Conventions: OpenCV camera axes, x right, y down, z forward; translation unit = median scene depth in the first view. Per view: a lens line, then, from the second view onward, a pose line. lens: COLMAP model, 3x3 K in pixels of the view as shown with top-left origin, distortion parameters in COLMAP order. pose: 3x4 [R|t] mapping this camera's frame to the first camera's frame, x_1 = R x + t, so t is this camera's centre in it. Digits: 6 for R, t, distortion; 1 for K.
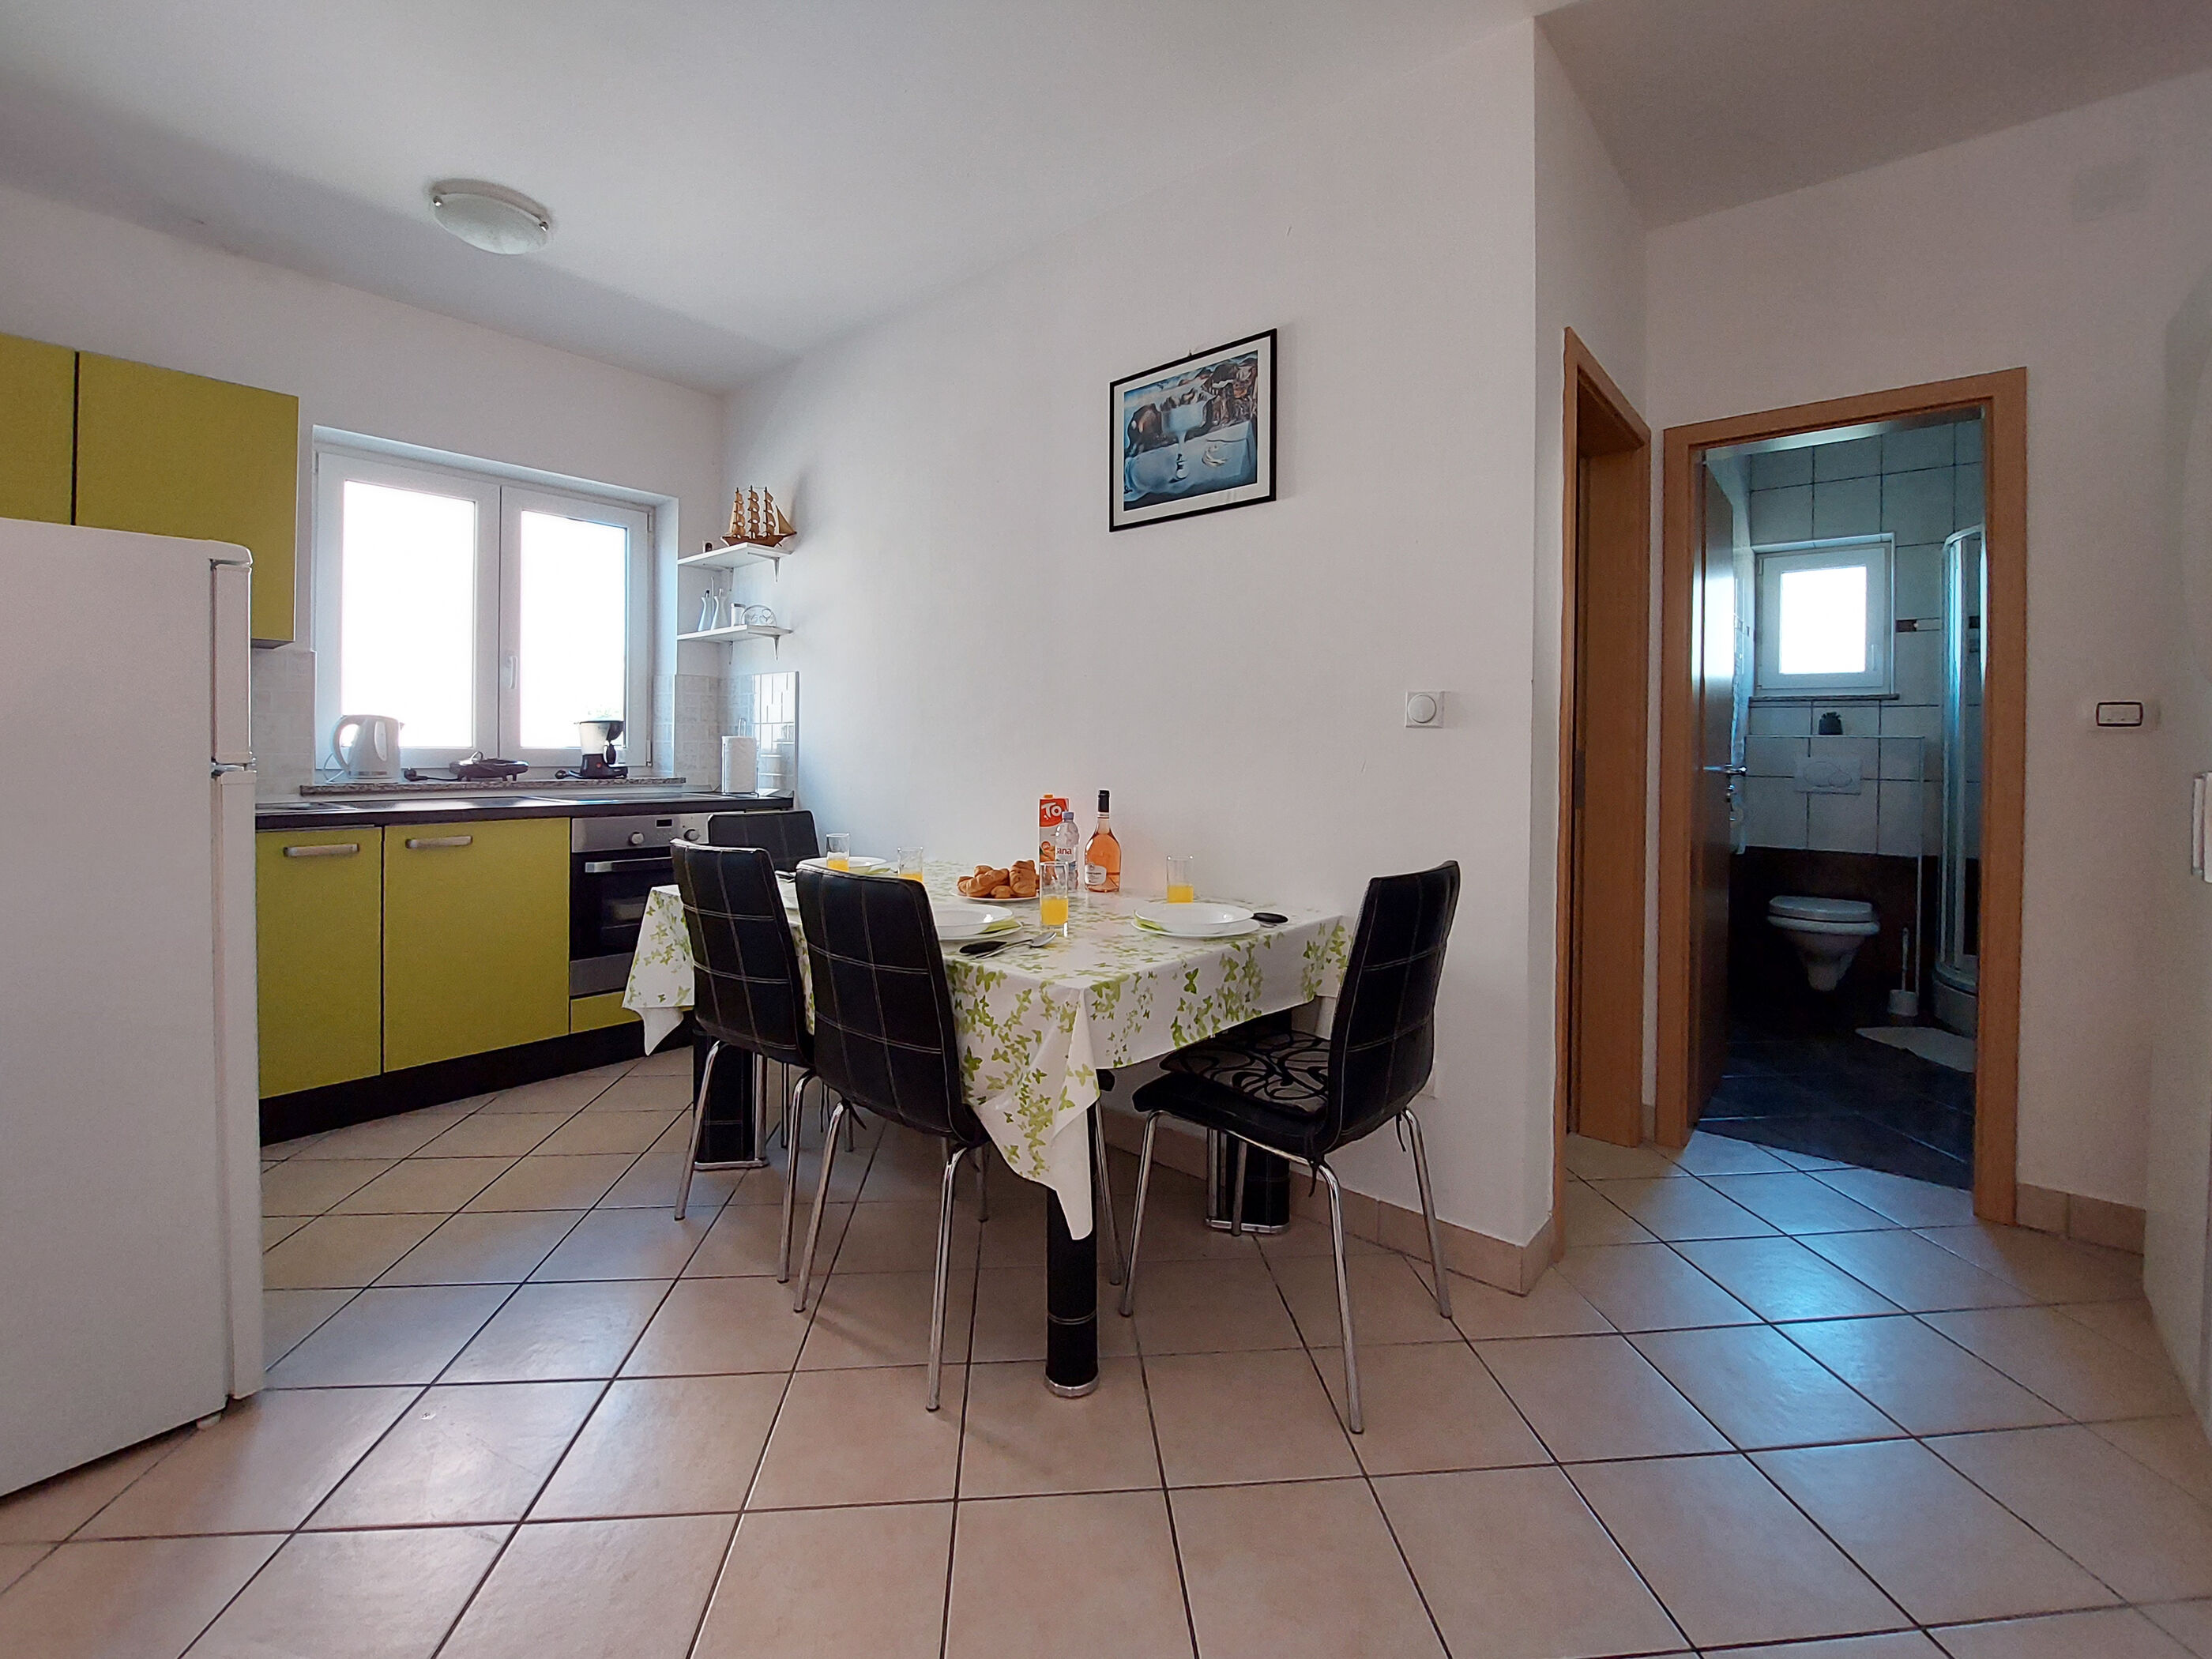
lens RADIAL K [[928.3, 0, 1133.6], [0, 928.3, 757.0], [0, 0, 1]] dist [-0.002020, -0.000553]
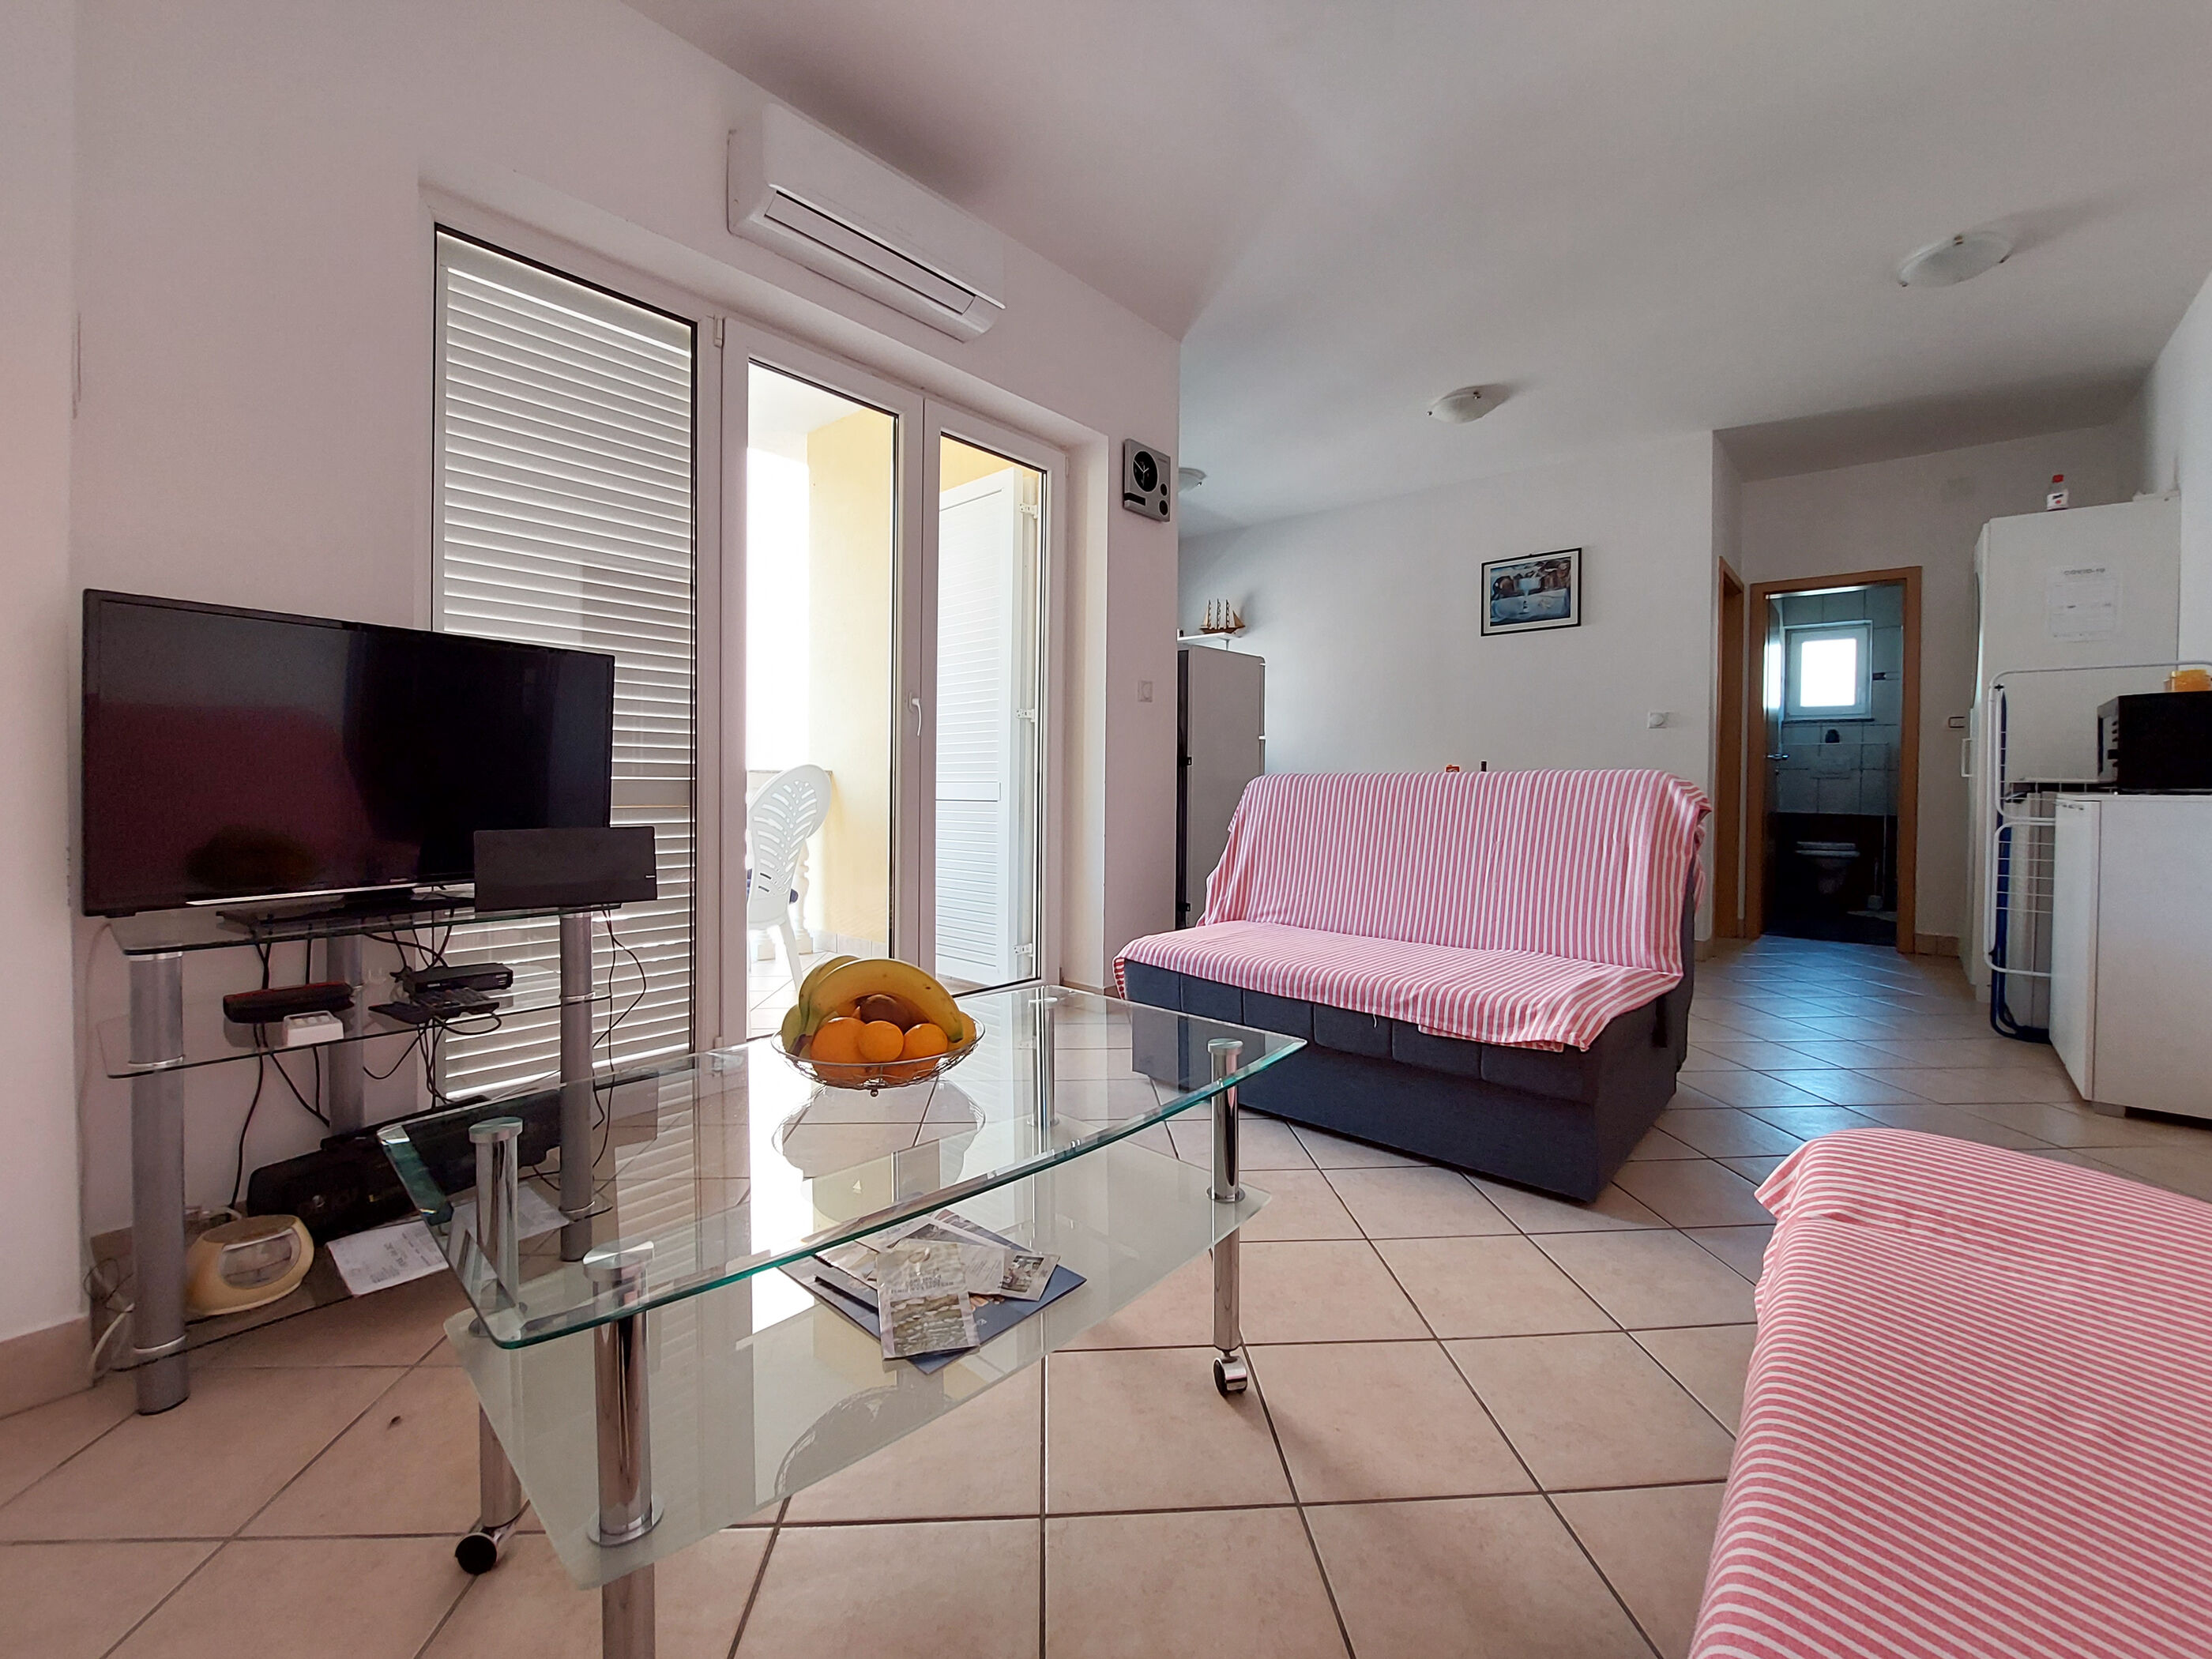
lens RADIAL K [[891.9, 0, 1154.4], [0, 891.9, 809.8], [0, 0, 1]] dist [-0.000282, -0.000119]
pose [[0.999989, -0.001211, -0.004524, -0.622238], [0.001312, 0.999747, 0.022437, 0.080964], [0.004496, -0.022443, 0.999738, -0.827810]]
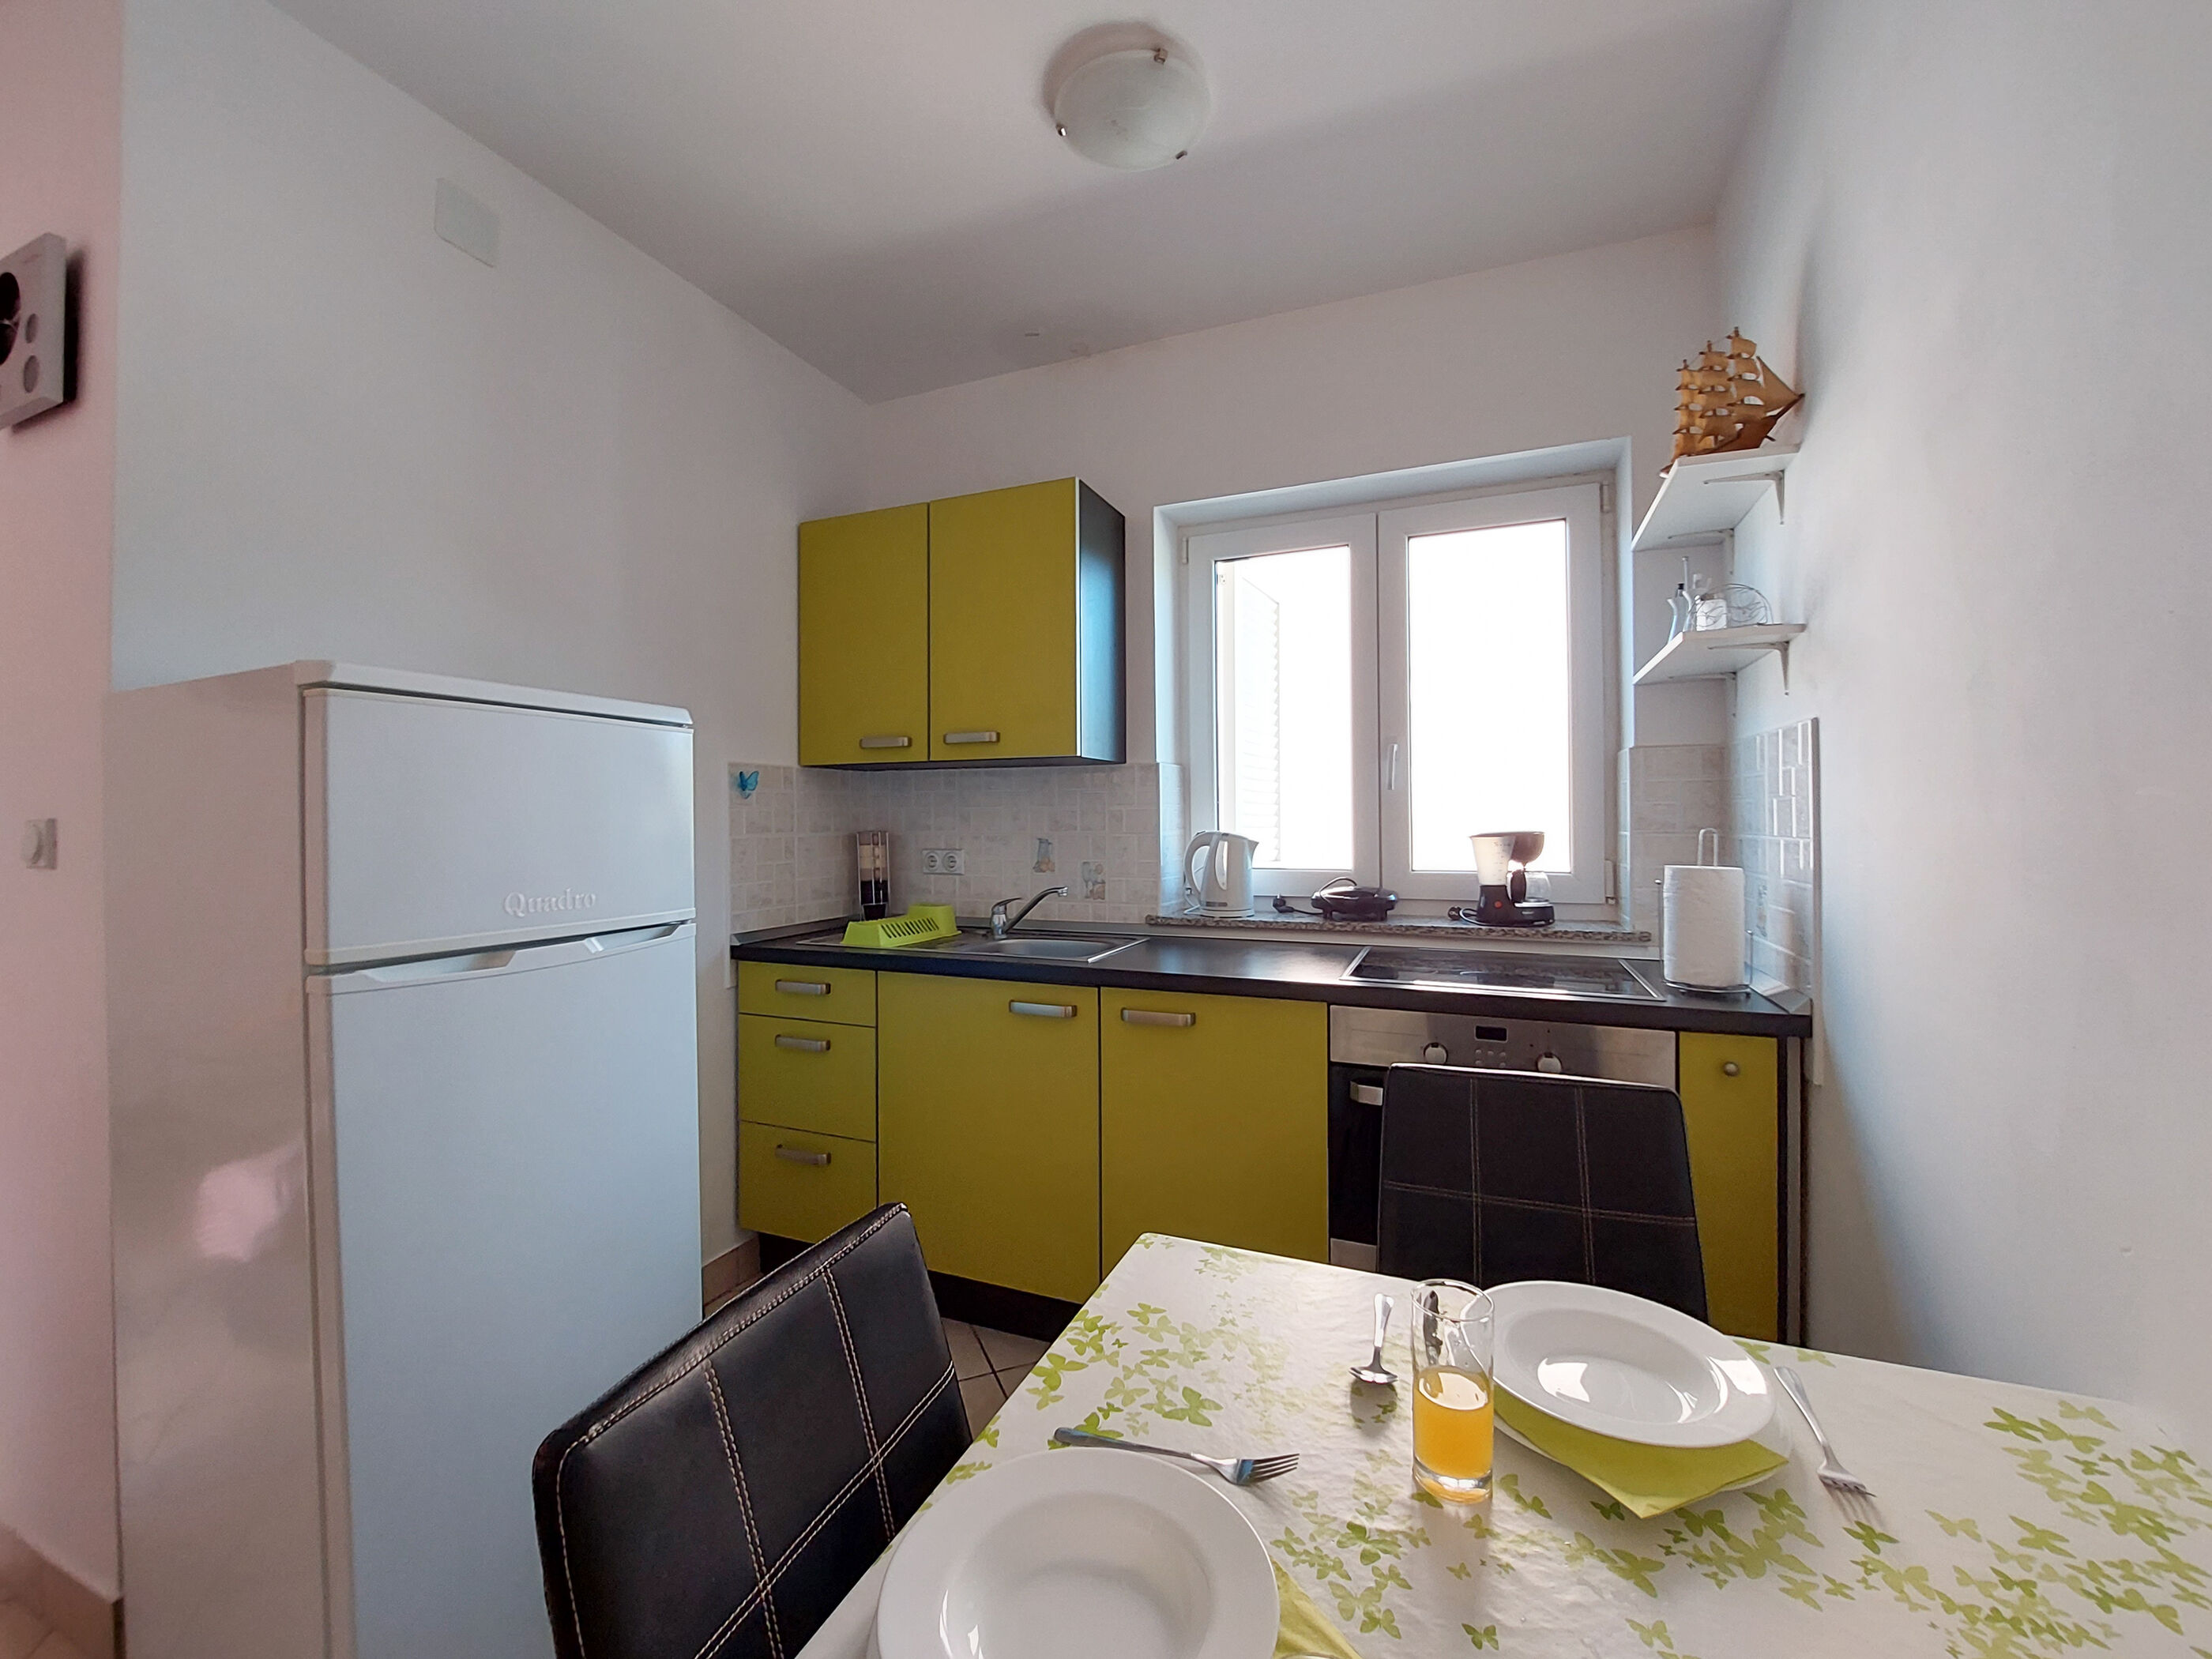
lens RADIAL K [[918.6, 0, 1090.9], [0, 918.6, 807.7], [0, 0, 1]] dist [-0.000412, -0.000145]
pose [[0.275663, -0.025536, -0.960915, -0.061530], [-0.000810, 0.999641, -0.026797, -0.046971], [0.961254, 0.008165, 0.275544, 0.671242]]
